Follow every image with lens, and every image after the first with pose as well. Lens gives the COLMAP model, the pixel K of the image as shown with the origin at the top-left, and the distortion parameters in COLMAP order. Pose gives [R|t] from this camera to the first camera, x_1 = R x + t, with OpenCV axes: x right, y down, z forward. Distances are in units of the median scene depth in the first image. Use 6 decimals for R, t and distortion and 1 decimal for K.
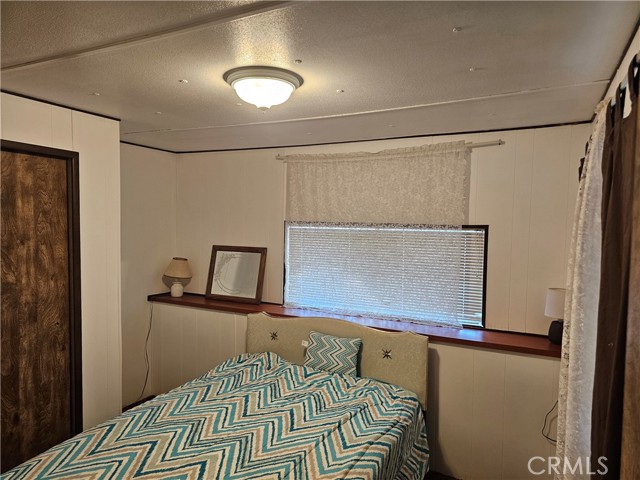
lens RADIAL K [[426.3, 0, 315.3], [0, 426.3, 241.5], [0, 0, 1]] dist [0.032342, -0.022878]
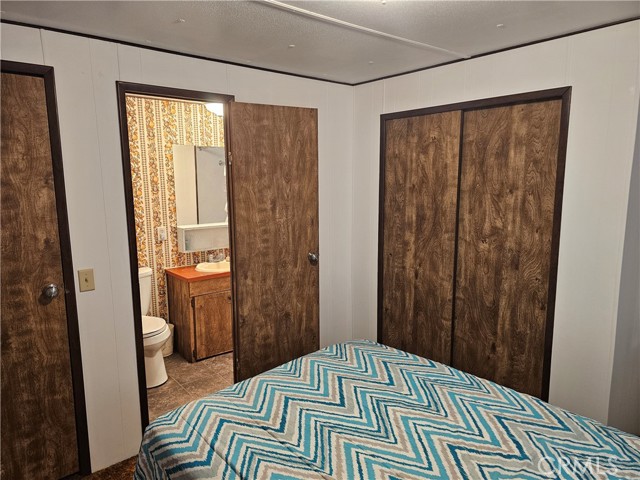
lens RADIAL K [[426.3, 0, 313.4], [0, 426.3, 242.1], [0, 0, 1]] dist [0.032342, -0.022878]
pose [[-0.392250, 0.126230, -0.911157, 0.480538], [-0.040930, 0.987163, 0.154380, -0.017949], [0.918948, 0.097850, -0.382048, 0.956866]]
